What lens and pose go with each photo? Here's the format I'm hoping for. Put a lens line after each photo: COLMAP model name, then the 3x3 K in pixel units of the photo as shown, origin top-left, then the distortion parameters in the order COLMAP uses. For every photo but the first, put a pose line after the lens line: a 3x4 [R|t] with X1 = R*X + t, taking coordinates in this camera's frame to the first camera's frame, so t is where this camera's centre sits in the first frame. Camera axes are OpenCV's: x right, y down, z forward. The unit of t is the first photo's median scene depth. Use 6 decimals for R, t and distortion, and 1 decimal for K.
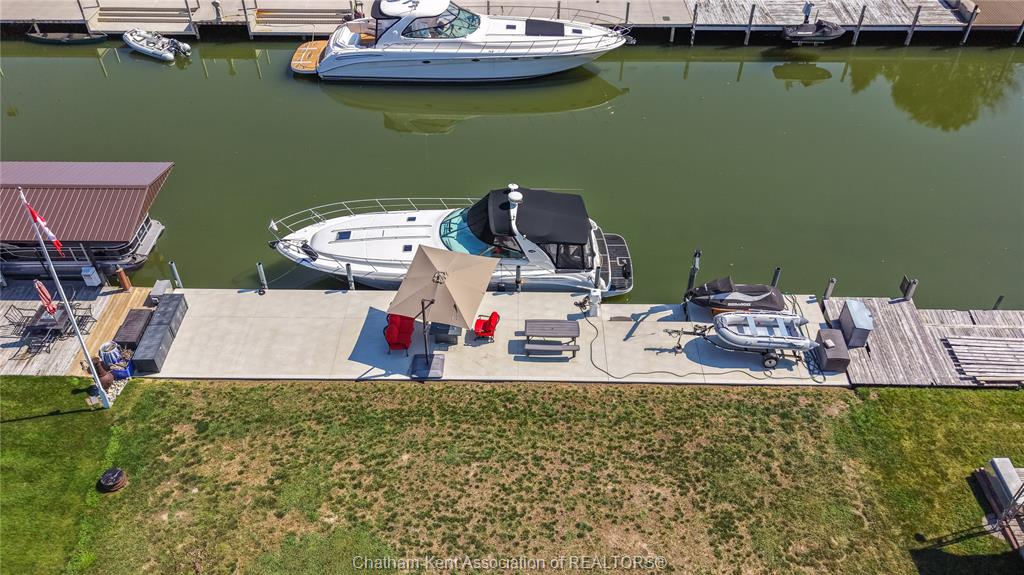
lens RADIAL K [[801.5, 0, 512.0], [0, 801.5, 287.5], [0, 0, 1]] dist [0.076524, -0.119423]
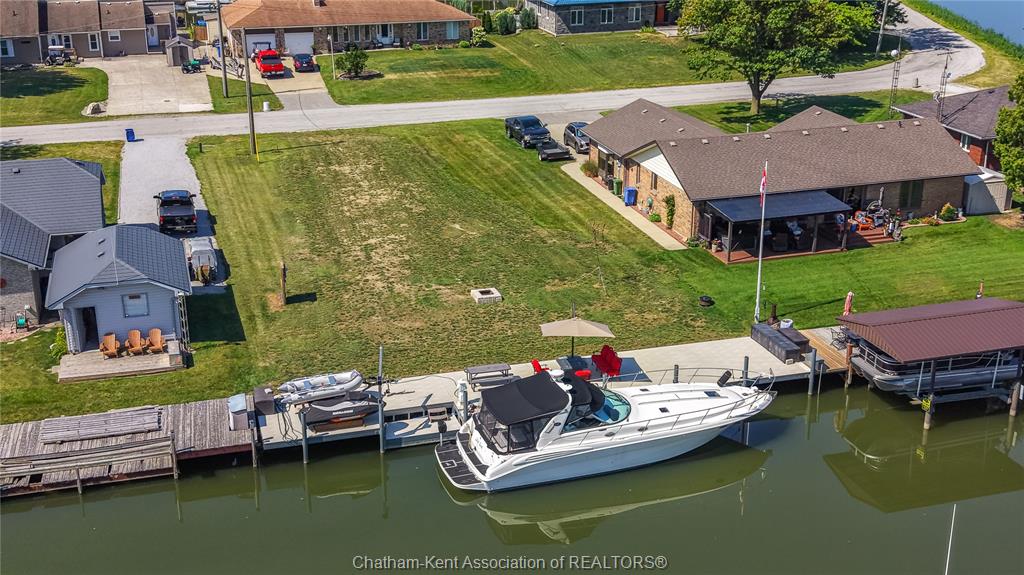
lens RADIAL K [[1233.1, 0, 512.0], [0, 1233.1, 287.5], [0, 0, 1]] dist [0.184287, -0.544631]
pose [[-0.954918, 0.101942, -0.278819, 0.603147], [-0.195714, 0.490021, 0.849456, -1.845164], [0.223223, 0.865729, -0.447979, 1.967114]]
